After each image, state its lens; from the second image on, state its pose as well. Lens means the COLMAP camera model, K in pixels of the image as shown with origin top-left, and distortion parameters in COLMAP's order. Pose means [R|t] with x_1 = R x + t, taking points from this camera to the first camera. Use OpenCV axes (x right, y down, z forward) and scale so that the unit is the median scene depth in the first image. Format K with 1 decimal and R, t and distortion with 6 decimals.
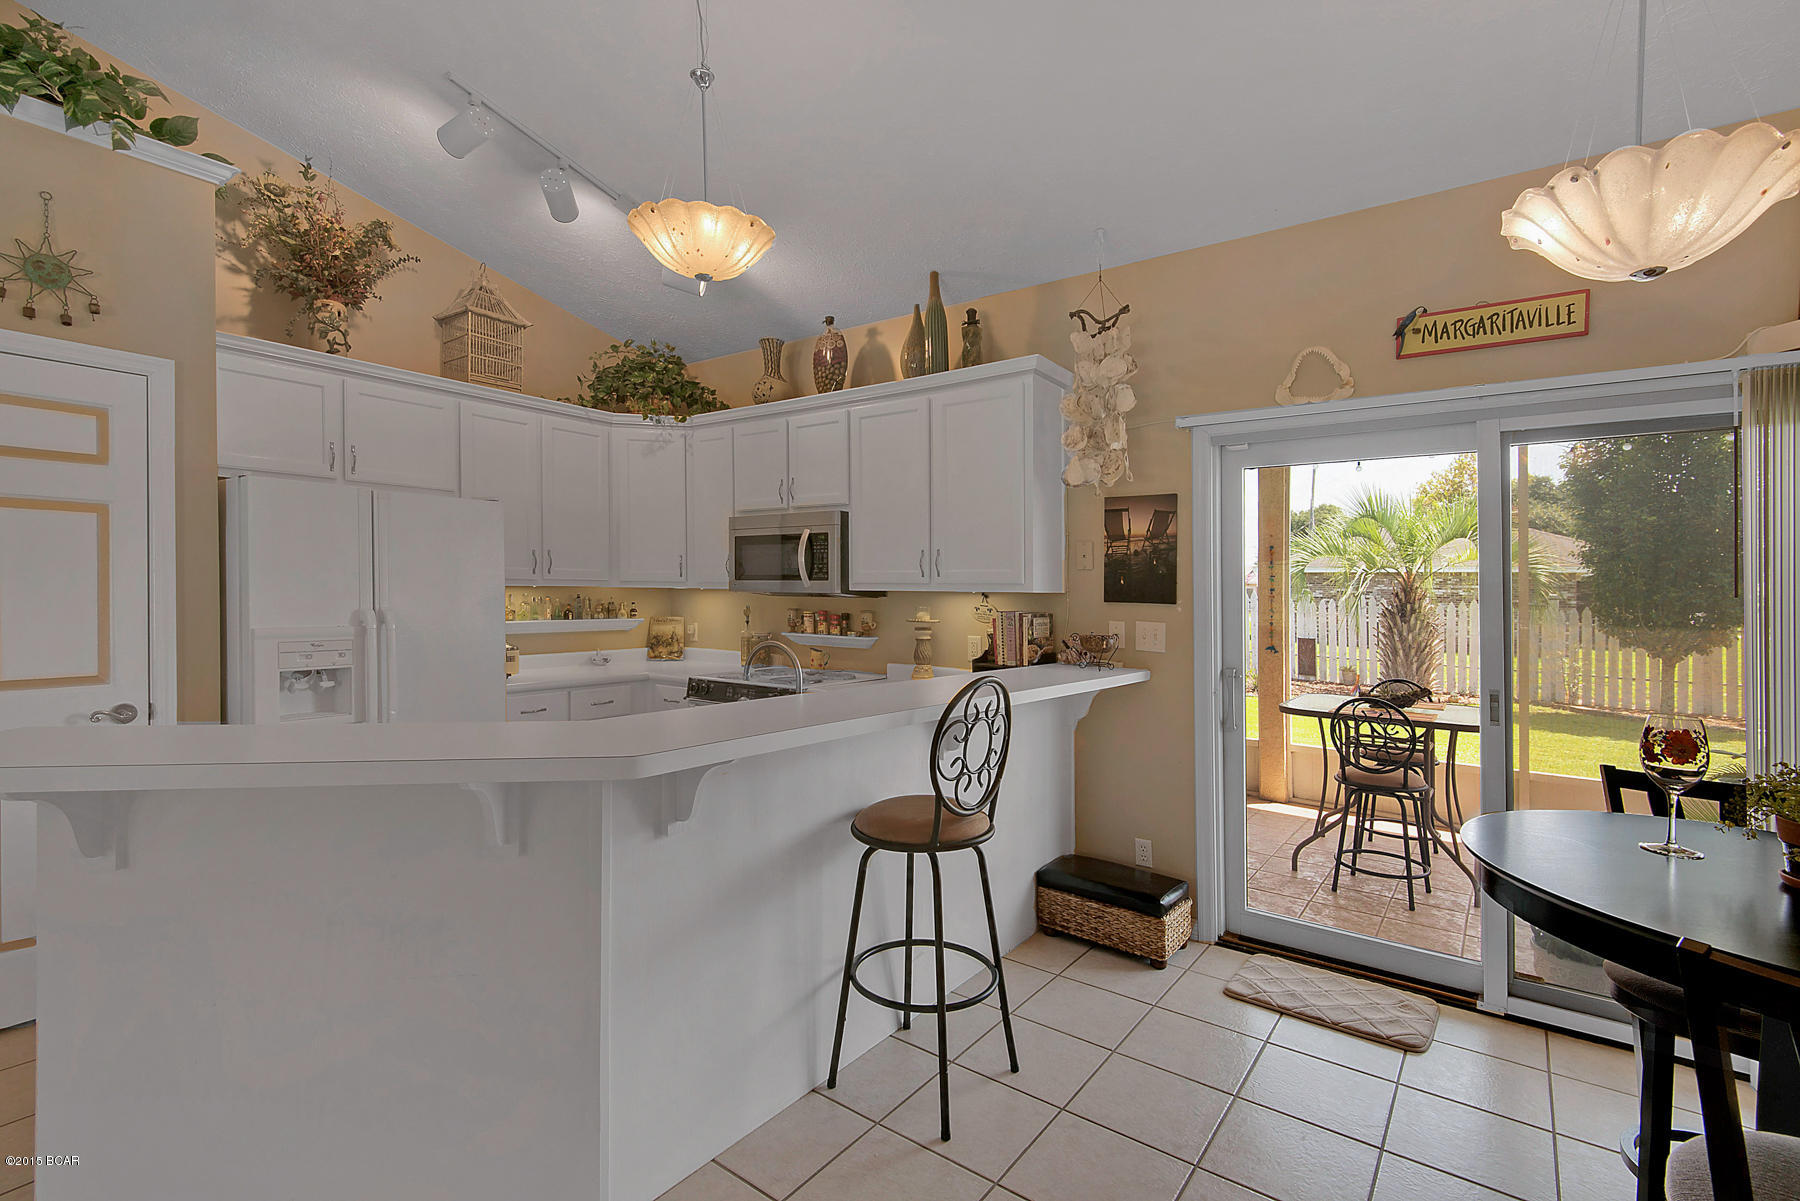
lens RADIAL K [[814.2, 0, 906.4], [0, 814.2, 593.9], [0, 0, 1]] dist [0.013045, -0.008657]
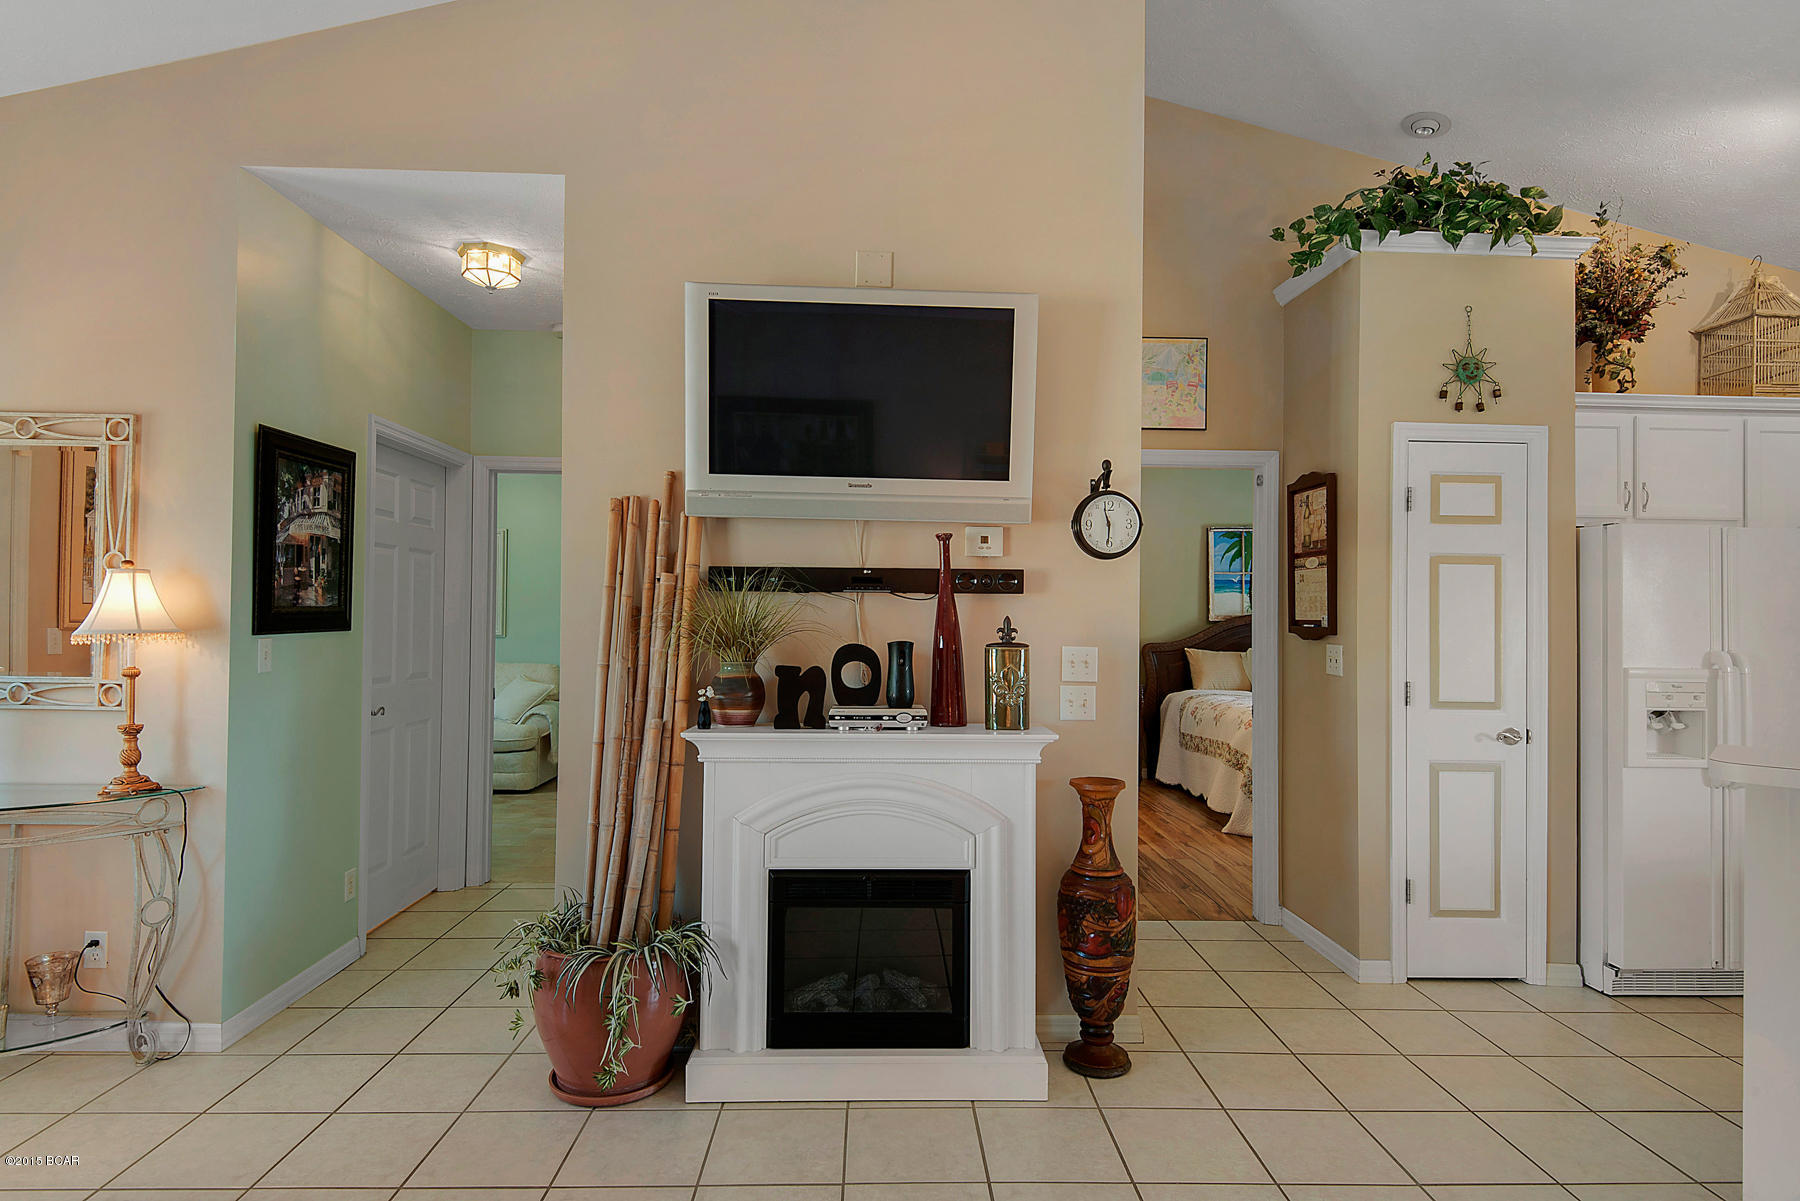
lens RADIAL K [[944.5, 0, 897.3], [0, 944.5, 614.4], [0, 0, 1]] dist [0.018763, -0.008107]
pose [[0.615569, -0.003669, -0.788075, -0.340733], [-0.009554, 0.999881, -0.012118, -0.000958], [0.788025, 0.014989, 0.615460, -0.418328]]
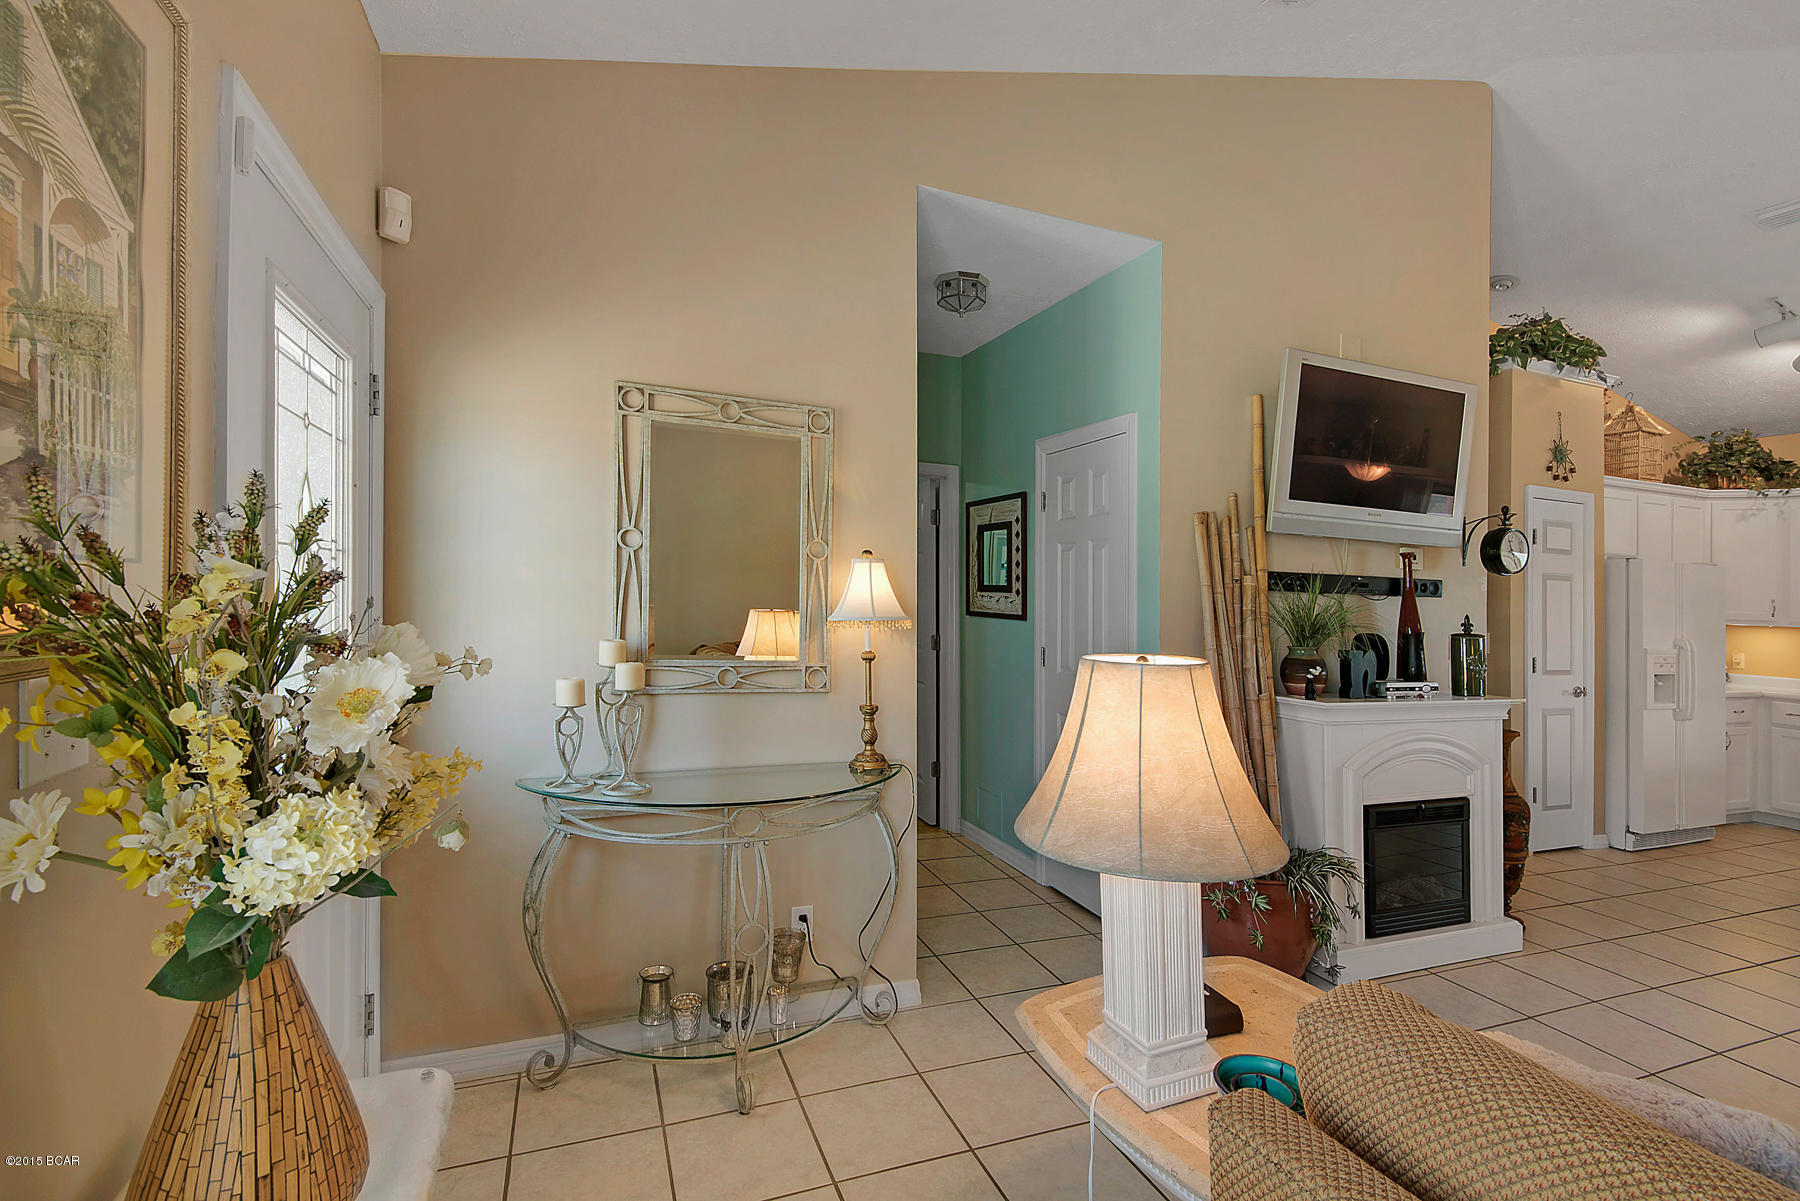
lens RADIAL K [[814.2, 0, 905.7], [0, 814.2, 597.4], [0, 0, 1]] dist [0.013045, -0.008657]
pose [[0.841813, 0.020509, -0.539380, -0.976803], [-0.029332, 0.999540, -0.007772, -0.003512], [0.538972, 0.022364, 0.842026, -1.053248]]
